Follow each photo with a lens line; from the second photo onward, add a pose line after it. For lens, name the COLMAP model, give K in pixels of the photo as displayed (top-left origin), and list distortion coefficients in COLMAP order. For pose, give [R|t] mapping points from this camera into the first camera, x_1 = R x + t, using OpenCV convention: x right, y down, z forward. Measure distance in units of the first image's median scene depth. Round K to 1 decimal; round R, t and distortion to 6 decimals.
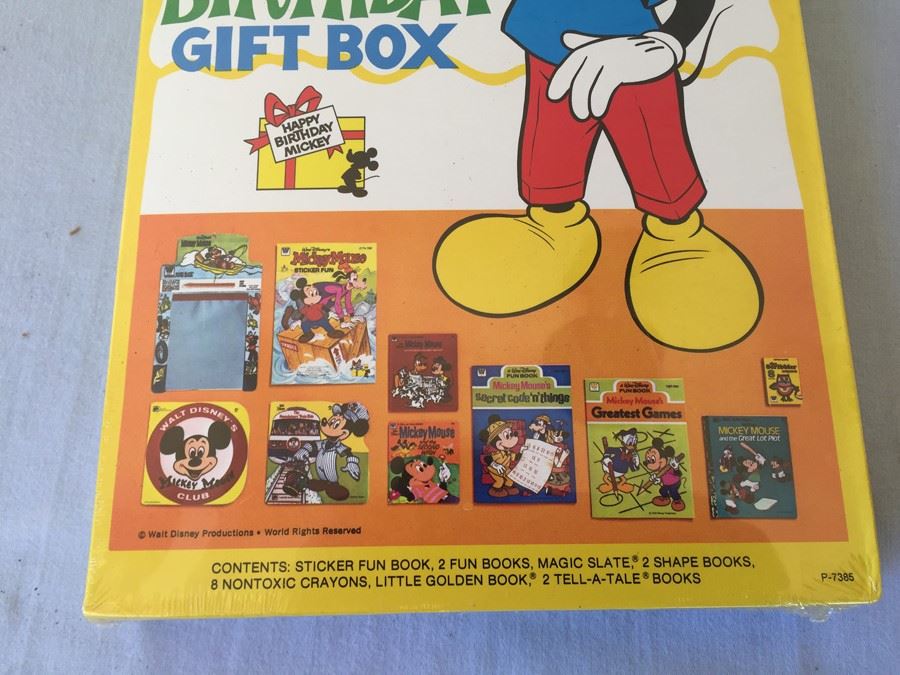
lens RADIAL K [[784.8, 0, 450.0], [0, 784.8, 337.5], [0, 0, 1]] dist [0.083119, -0.149088]
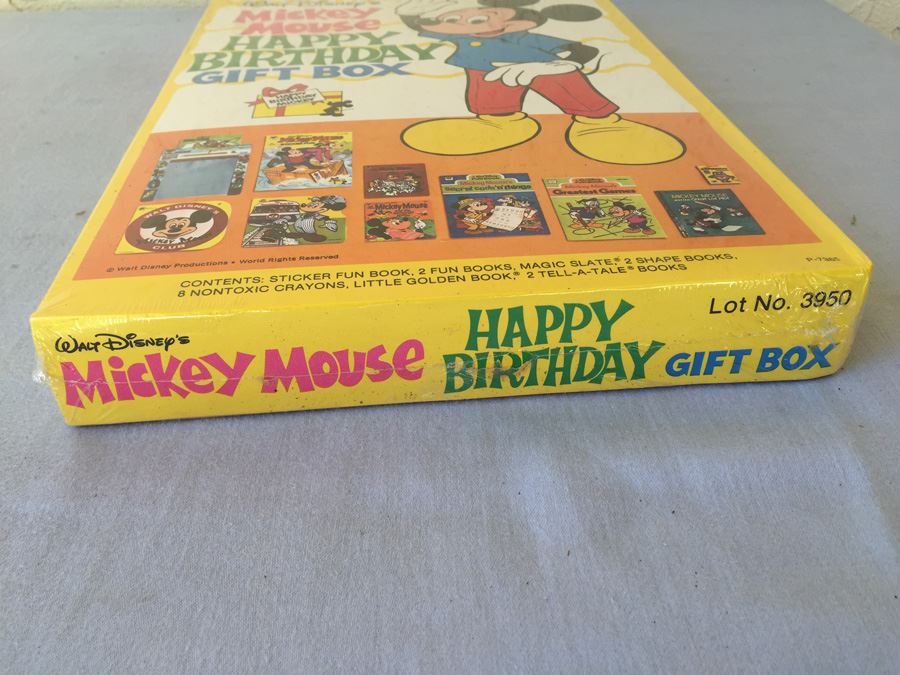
lens RADIAL K [[784.8, 0, 450.0], [0, 784.8, 337.5], [0, 0, 1]] dist [0.083119, -0.149088]
pose [[0.996635, -0.056516, 0.059367, -0.033258], [0.081216, 0.778684, -0.622137, 0.831190], [-0.011068, 0.624866, 0.780654, 0.256870]]
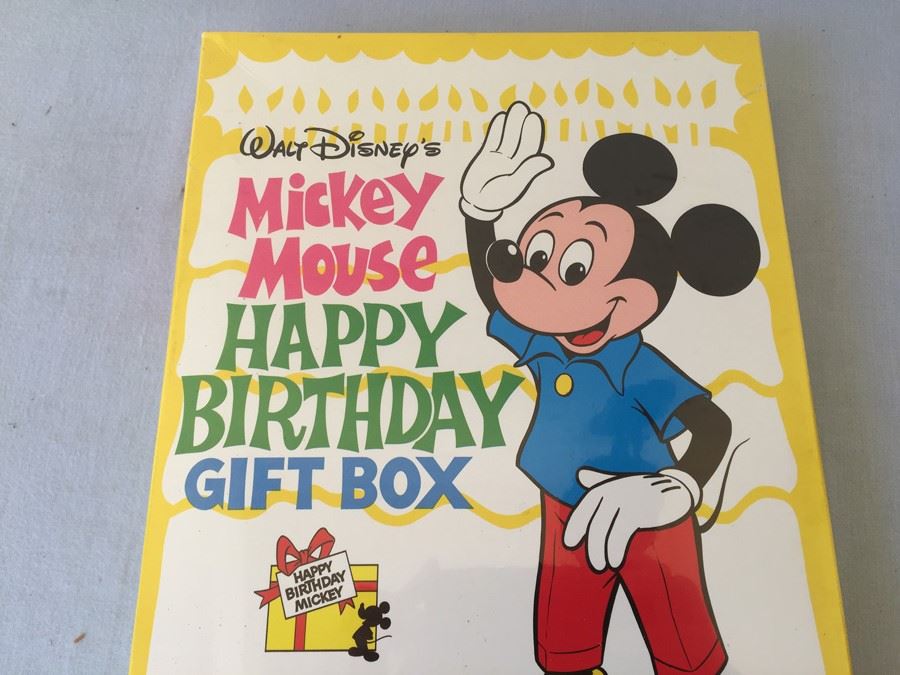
lens RADIAL K [[784.8, 0, 450.0], [0, 784.8, 337.5], [0, 0, 1]] dist [0.083119, -0.149088]
pose [[0.999927, 0.011673, -0.003238, -0.018186], [-0.011864, 0.997697, -0.066777, -0.498526], [0.002451, 0.066810, 0.997763, -0.000567]]
